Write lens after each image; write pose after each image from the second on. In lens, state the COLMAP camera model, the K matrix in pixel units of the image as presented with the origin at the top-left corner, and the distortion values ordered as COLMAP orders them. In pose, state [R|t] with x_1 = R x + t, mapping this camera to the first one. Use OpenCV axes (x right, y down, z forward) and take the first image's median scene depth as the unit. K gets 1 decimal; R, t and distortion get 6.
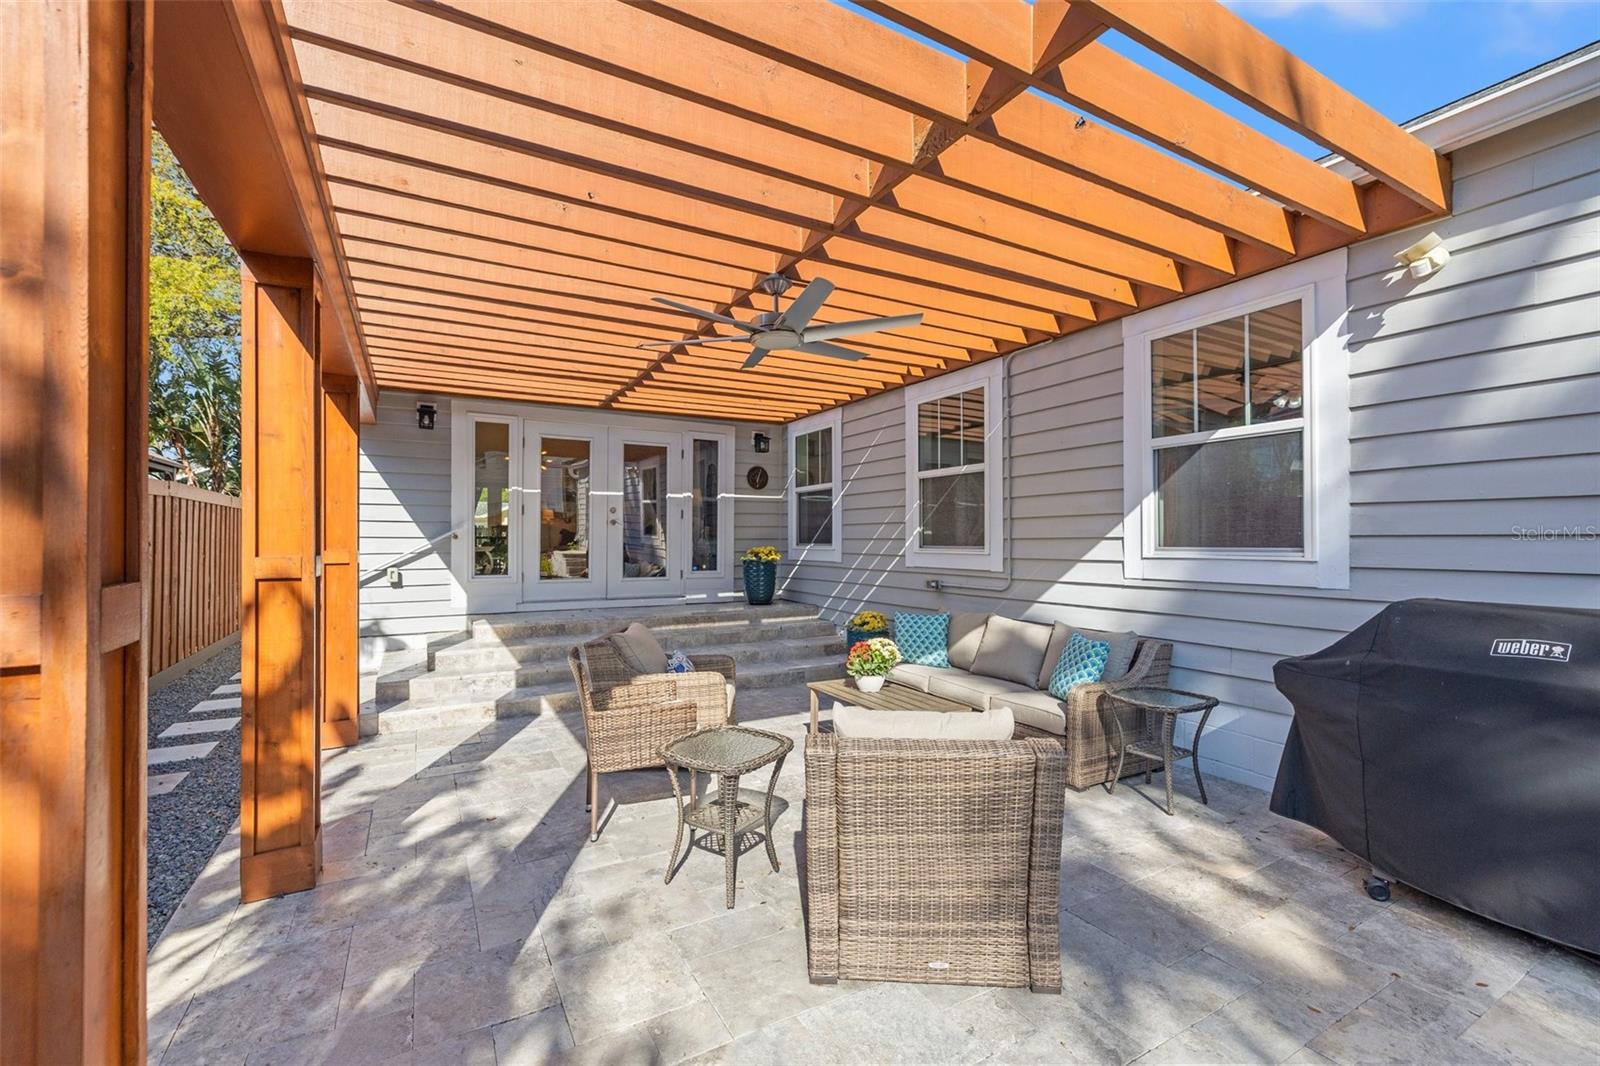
lens RADIAL K [[669.3, 0, 790.1], [0, 669.3, 530.2], [0, 0, 1]] dist [0.000236, 0.000016]
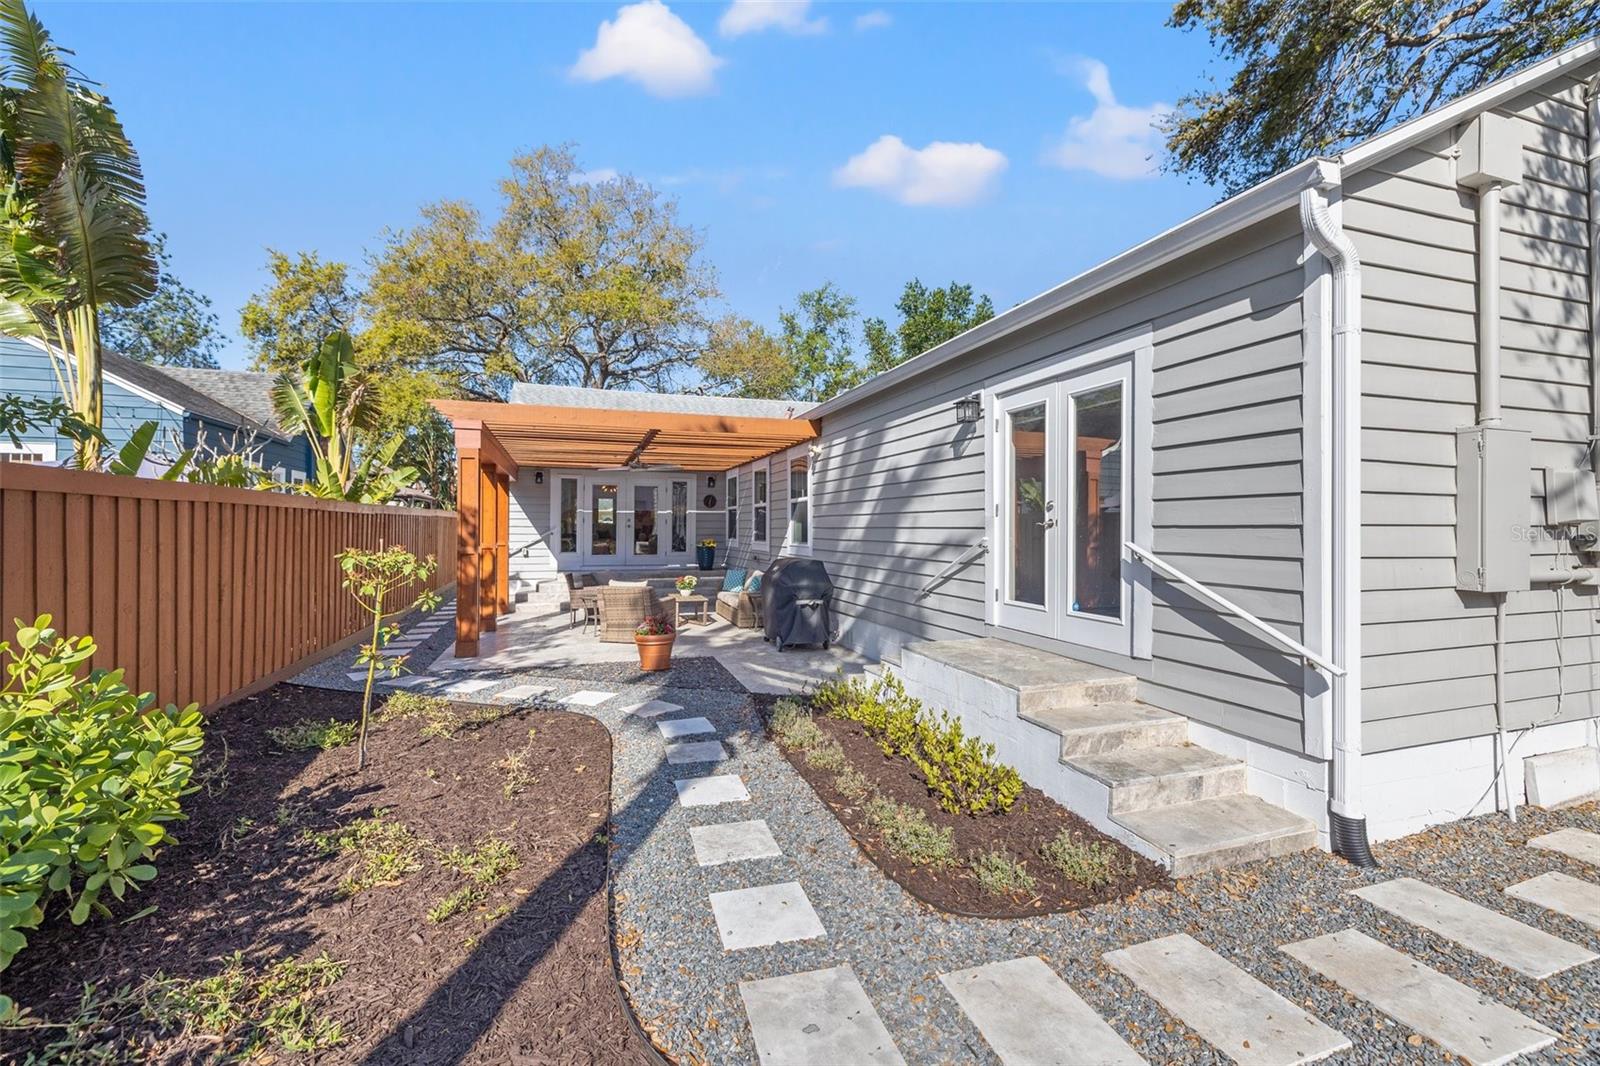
lens RADIAL K [[669.3, 0, 792.4], [0, 669.3, 521.0], [0, 0, 1]] dist [0.000236, 0.000016]
pose [[0.982839, 0.001387, -0.184460, 0.915611], [-0.000940, 0.999996, 0.002510, -0.052774], [0.184463, -0.002294, 0.982837, -1.349017]]
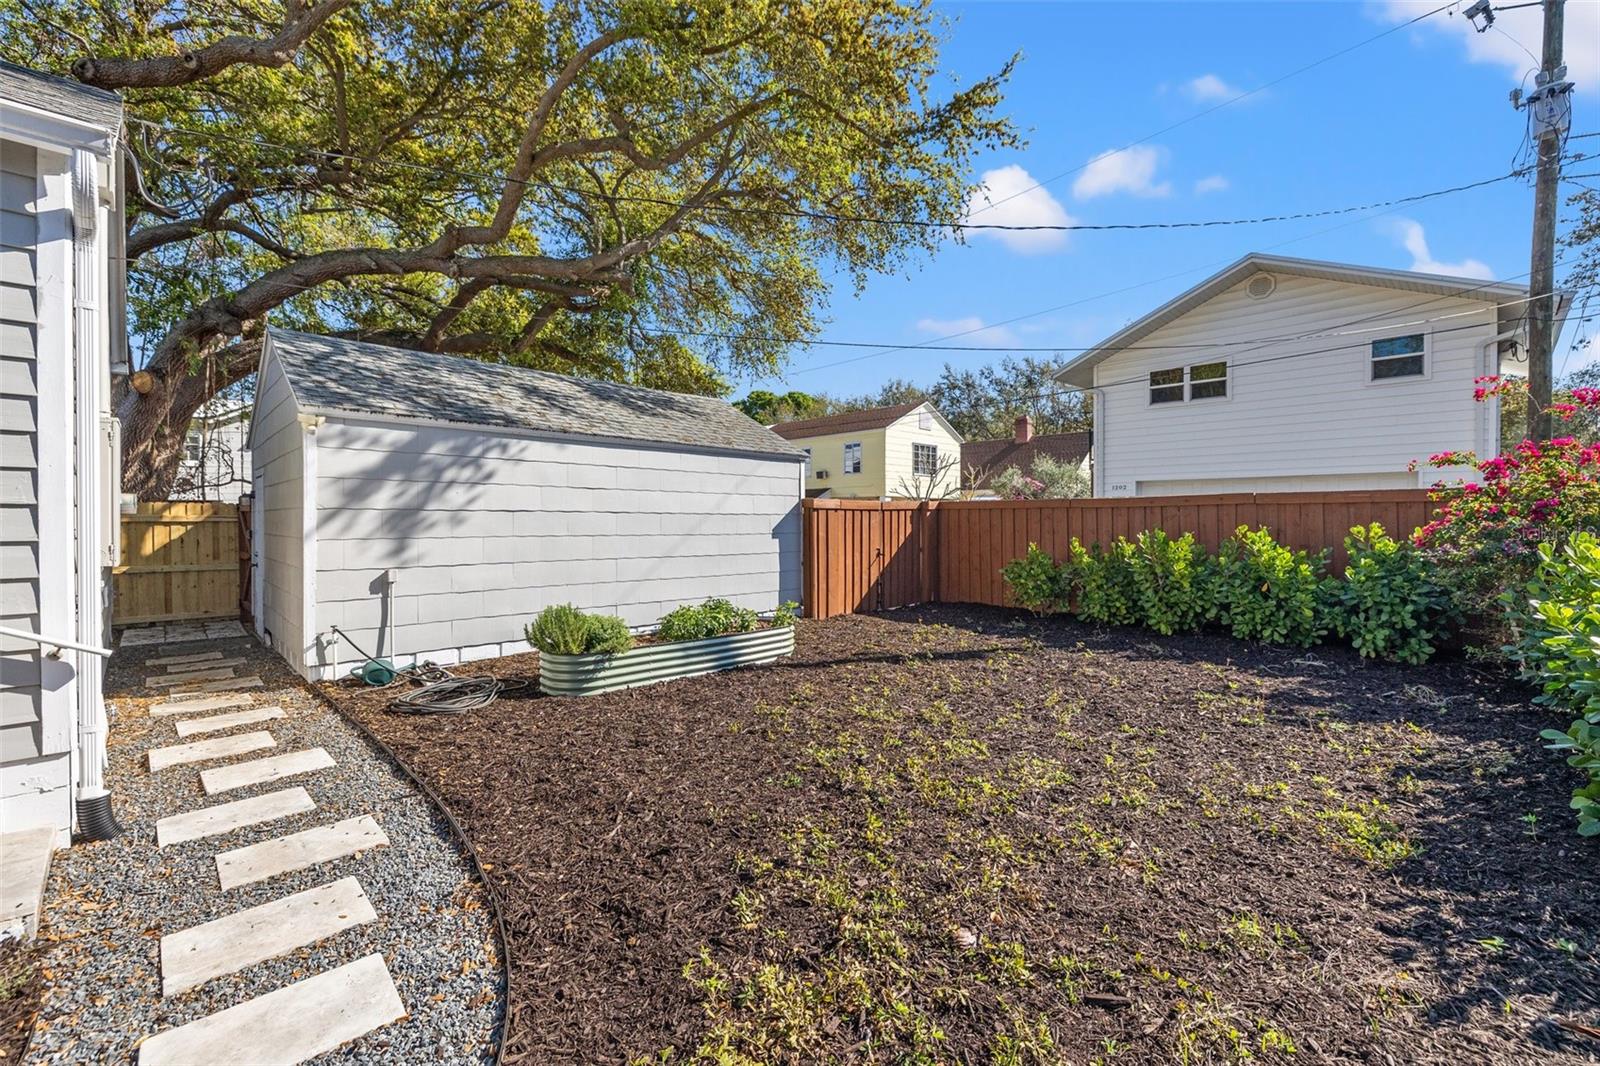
lens RADIAL K [[669.3, 0, 801.2], [0, 669.3, 521.5], [0, 0, 1]] dist [0.000236, 0.000016]
pose [[-0.262741, -0.002105, 0.964864, 0.516638], [-0.011151, 0.999937, -0.000855, -0.039202], [-0.964802, -0.010984, -0.262748, -1.094186]]
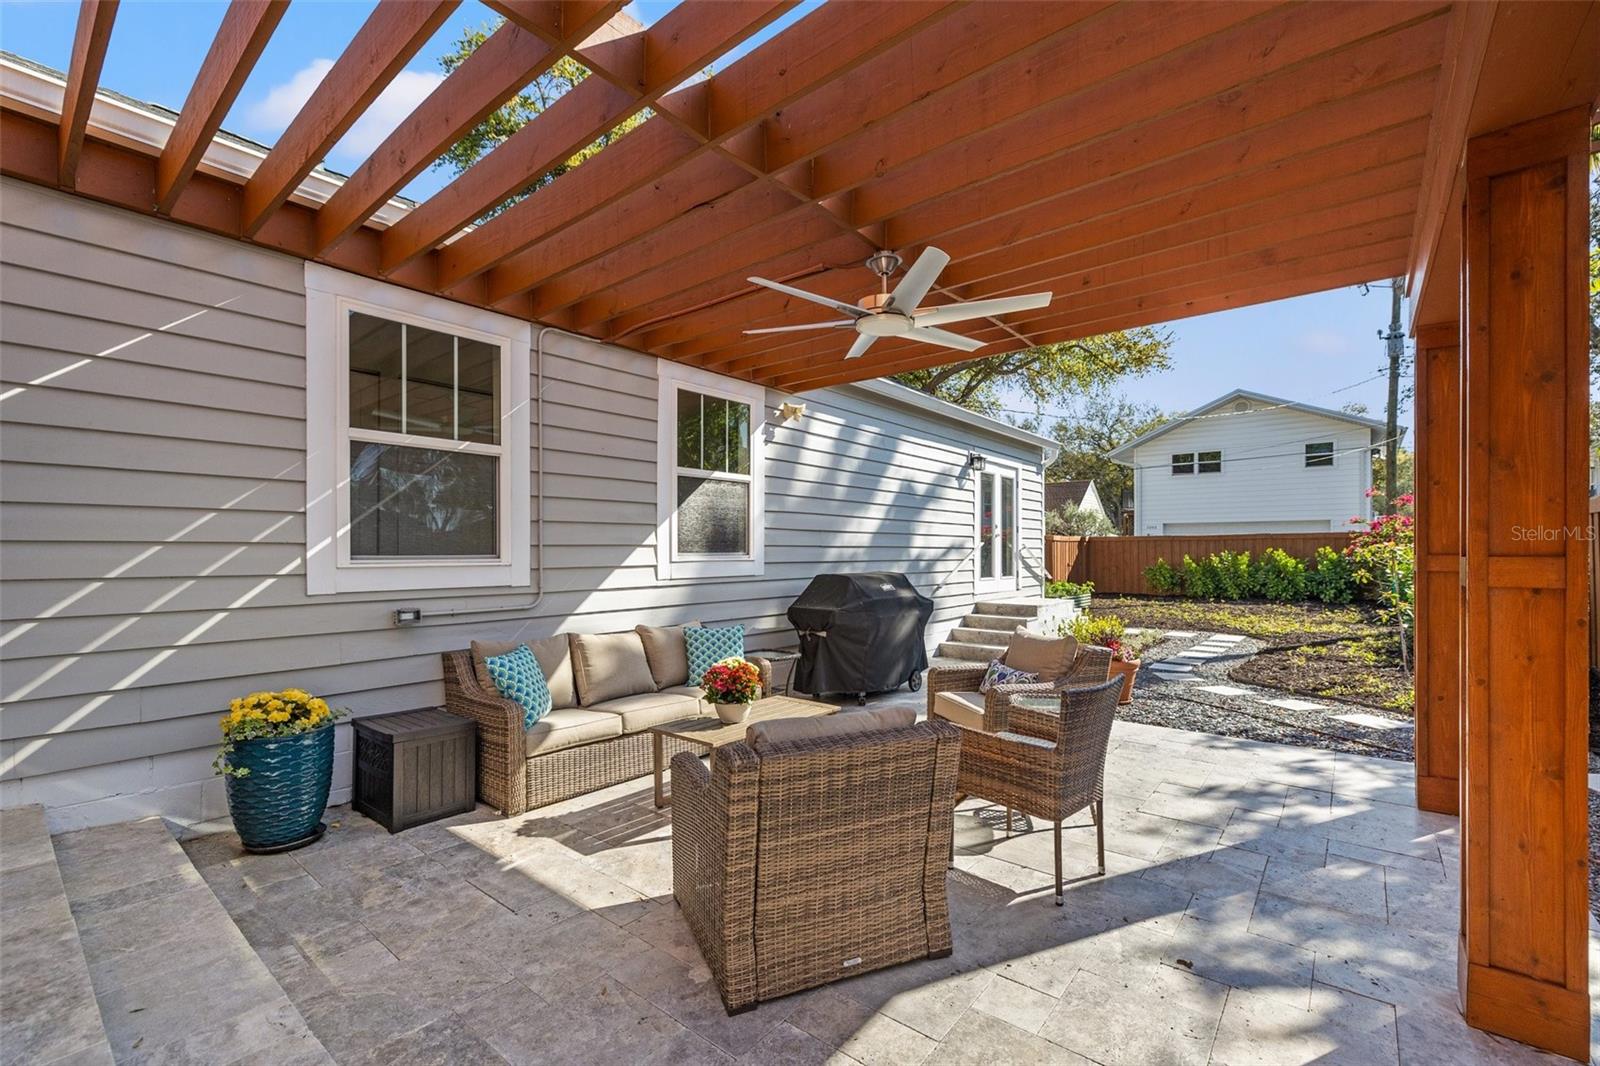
lens RADIAL K [[669.3, 0, 811.1], [0, 669.3, 550.5], [0, 0, 1]] dist [0.000236, 0.000016]
pose [[-0.370847, 0.004137, 0.928685, -0.642410], [-0.010062, 0.999913, -0.008473, 0.025740], [-0.928639, -0.012487, -0.370773, 1.107606]]
